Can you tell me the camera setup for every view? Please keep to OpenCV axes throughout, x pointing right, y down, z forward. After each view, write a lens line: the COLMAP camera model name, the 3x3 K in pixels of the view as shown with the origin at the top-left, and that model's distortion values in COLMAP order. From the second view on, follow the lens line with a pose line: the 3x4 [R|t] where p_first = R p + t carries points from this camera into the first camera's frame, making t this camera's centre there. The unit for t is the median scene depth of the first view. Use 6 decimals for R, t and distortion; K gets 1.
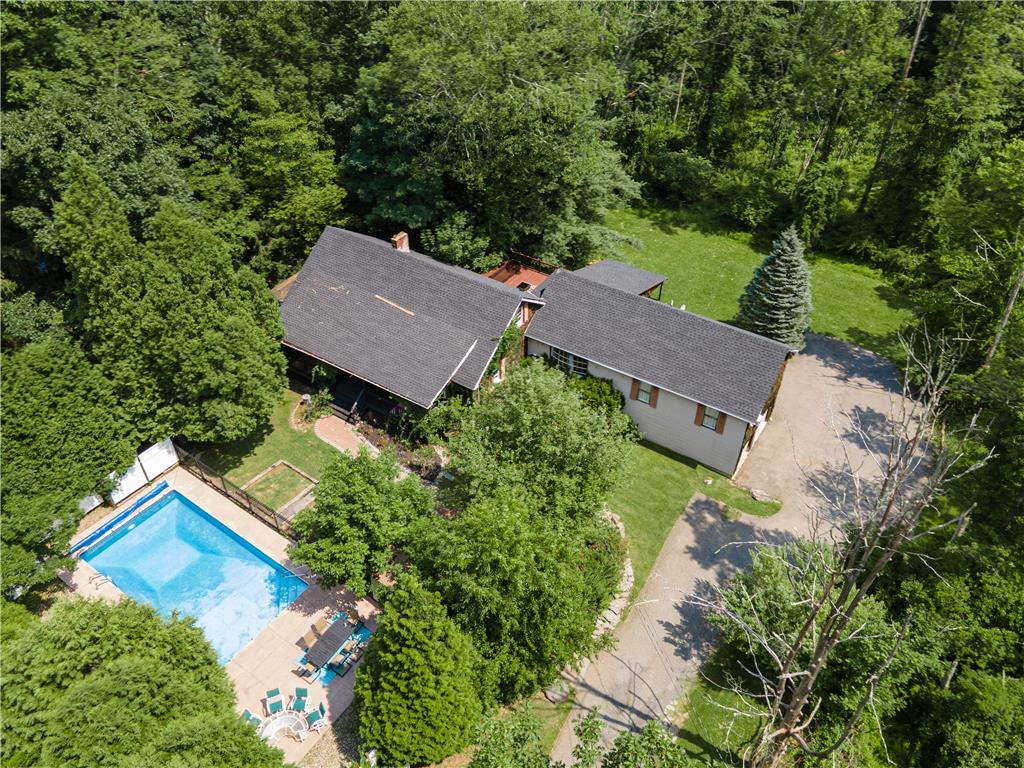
lens RADIAL K [[744.0, 0, 505.1], [0, 744.0, 386.1], [0, 0, 1]] dist [0.022094, 0.032414]
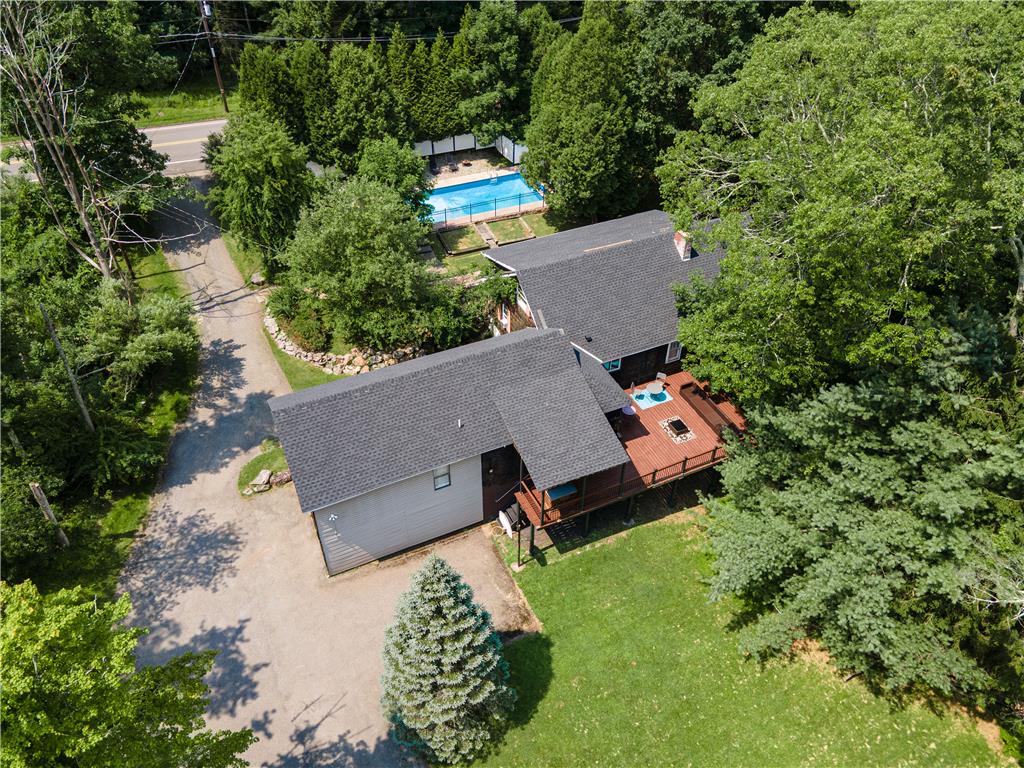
lens RADIAL K [[744.0, 0, 505.2], [0, 744.0, 387.2], [0, 0, 1]] dist [0.022094, 0.032414]
pose [[-0.525722, 0.570053, -0.631392, 0.732677], [-0.546986, 0.341910, 0.764136, -0.808560], [0.651477, 0.747086, 0.132061, 1.021385]]
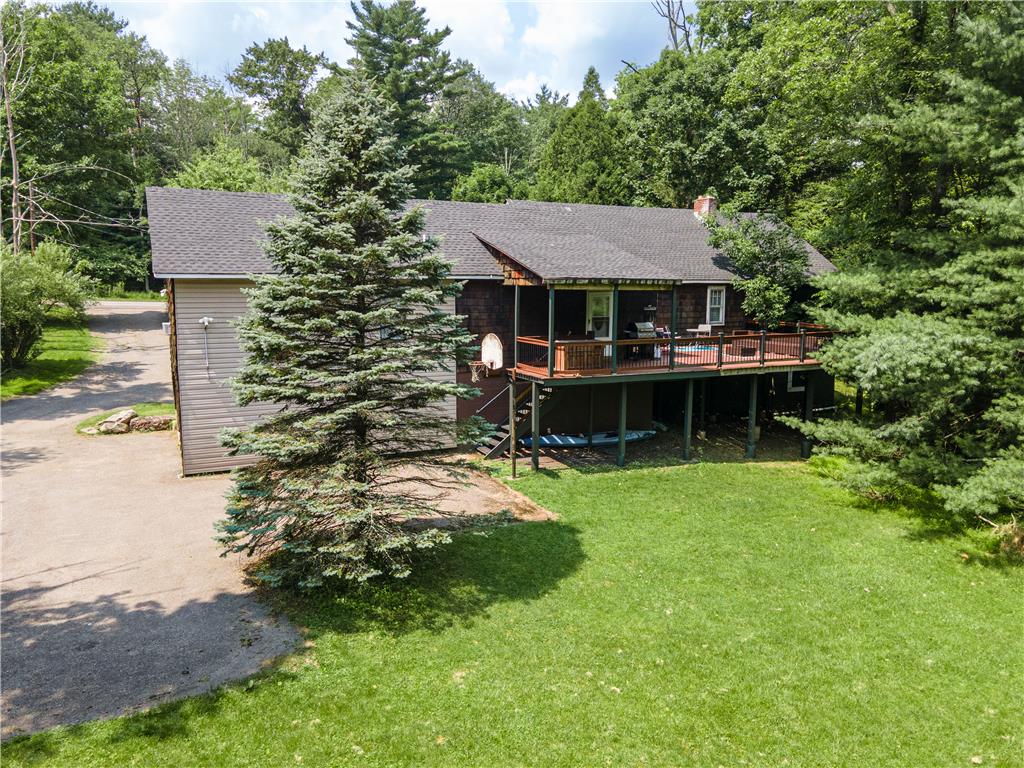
lens RADIAL K [[744.0, 0, 504.8], [0, 744.0, 389.5], [0, 0, 1]] dist [0.022094, 0.032414]
pose [[-0.518433, 0.125724, -0.845825, 0.718587], [-0.551017, 0.707283, 0.442867, -0.330433], [0.653917, 0.695661, -0.297403, 1.420097]]
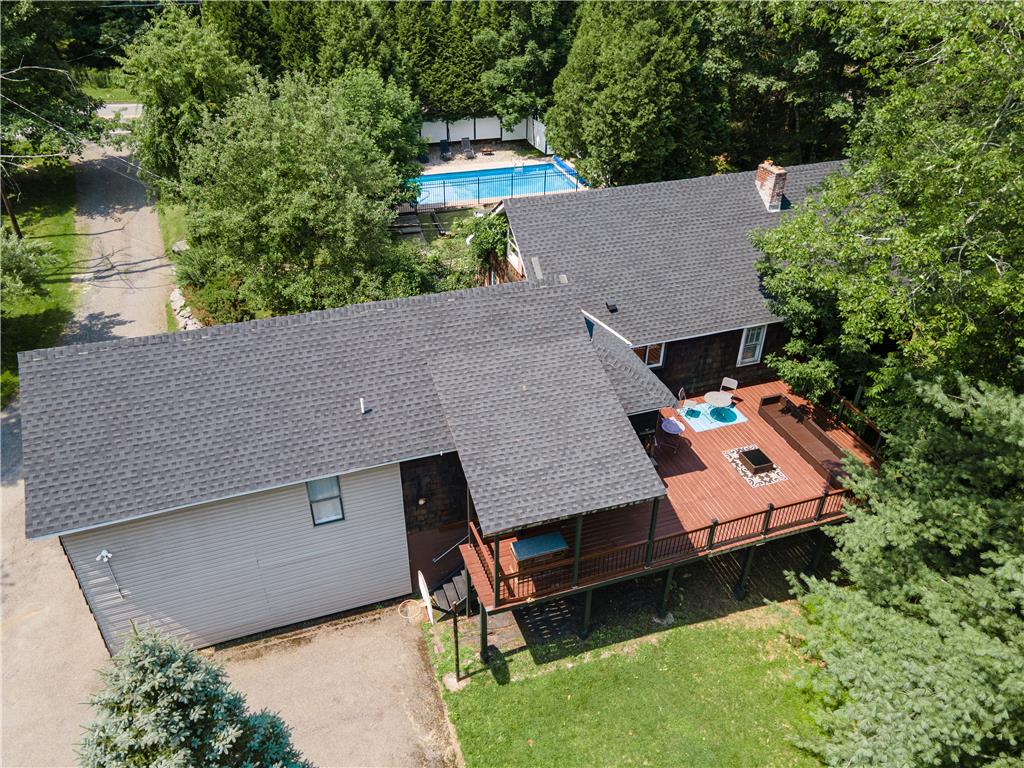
lens RADIAL K [[744.0, 0, 507.1], [0, 744.0, 387.1], [0, 0, 1]] dist [0.022094, 0.032414]
pose [[-0.608766, 0.444762, -0.656955, 0.501249], [-0.514958, 0.408402, 0.753675, -0.531395], [0.603508, 0.797116, -0.019588, 1.184981]]
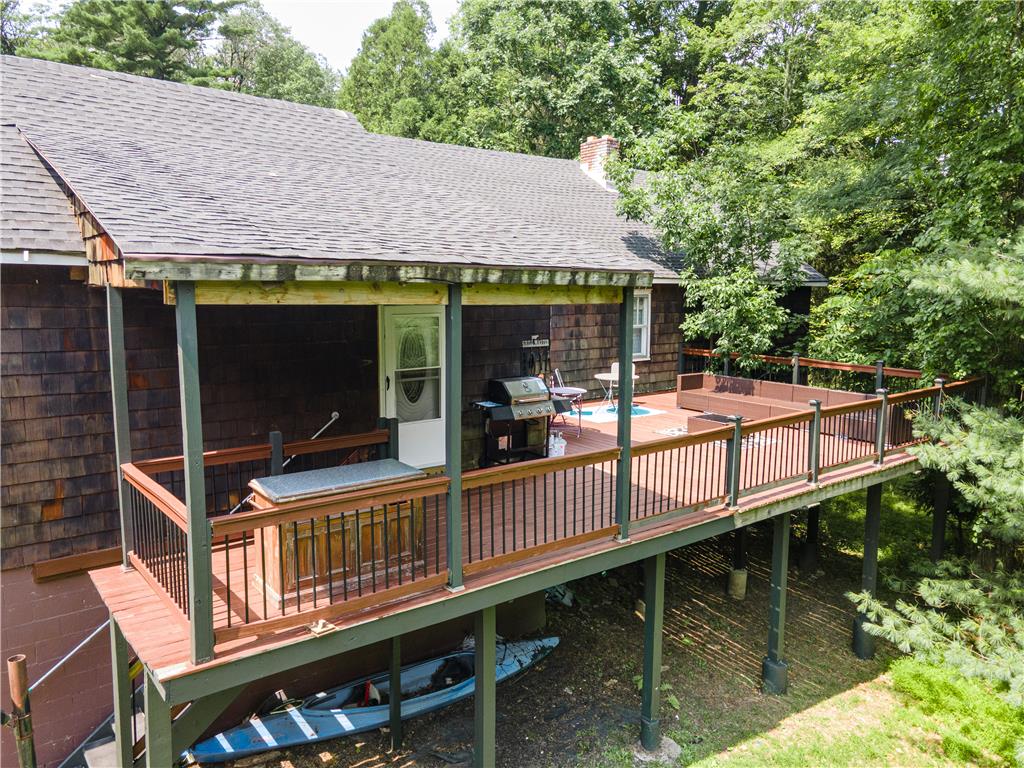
lens RADIAL K [[744.0, 0, 503.3], [0, 744.0, 385.3], [0, 0, 1]] dist [0.022094, 0.032414]
pose [[-0.327703, 0.131378, -0.935602, 0.359561], [-0.610478, 0.726344, 0.315819, -0.231054], [0.721060, 0.674659, -0.157822, 1.306726]]
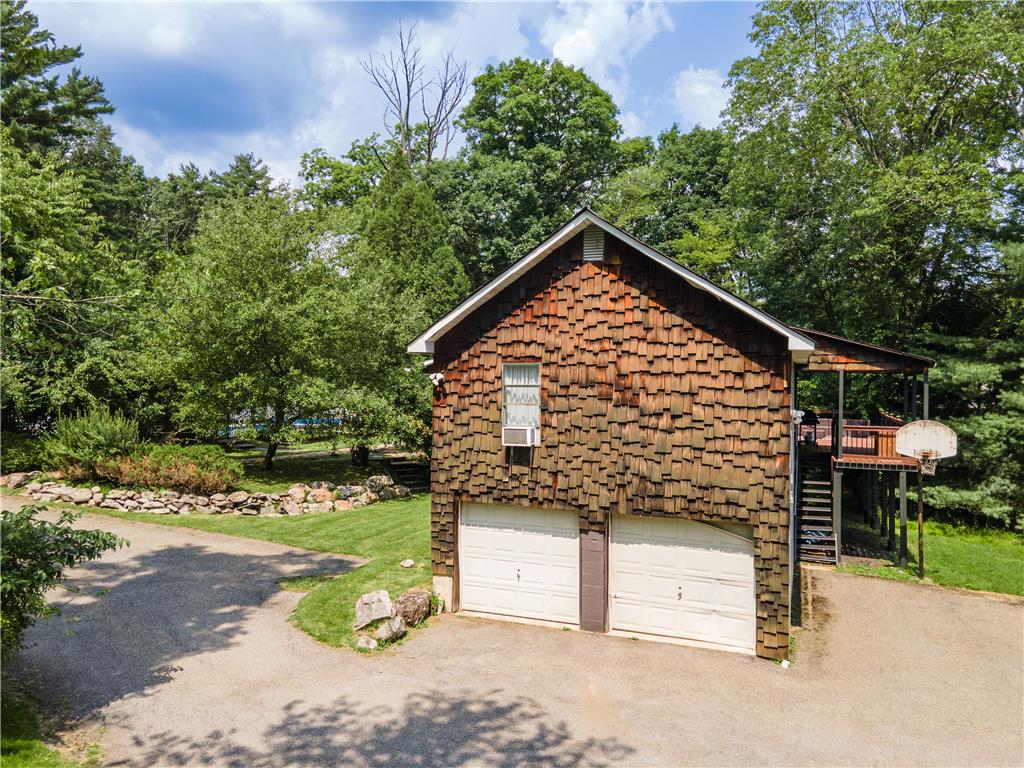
lens RADIAL K [[744.0, 0, 511.0], [0, 744.0, 383.0], [0, 0, 1]] dist [0.022094, 0.032414]
pose [[0.212431, 0.008841, -0.977136, 0.696087], [-0.634052, 0.762123, -0.130948, 0.077452], [0.743540, 0.647372, 0.167504, 0.952475]]
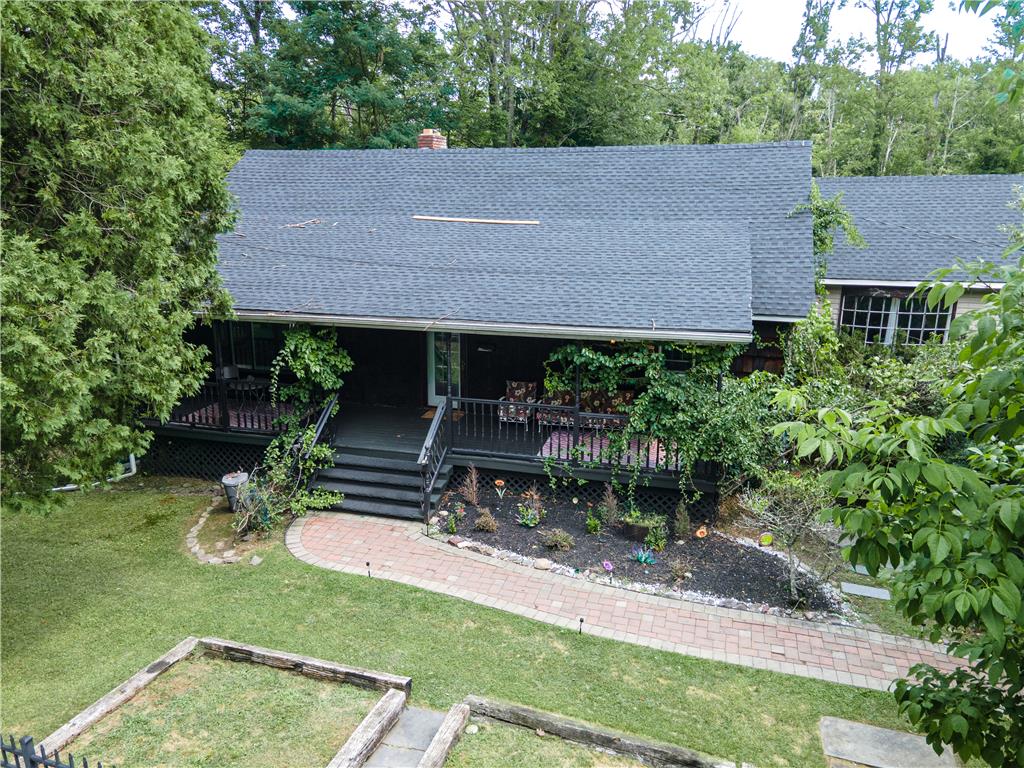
lens RADIAL K [[744.0, 0, 503.7], [0, 744.0, 381.6], [0, 0, 1]] dist [0.022094, 0.032414]
pose [[0.952939, -0.063220, 0.296496, -0.281568], [0.190270, 0.886126, -0.422584, 0.147239], [-0.236017, 0.459111, 0.856454, 0.772986]]
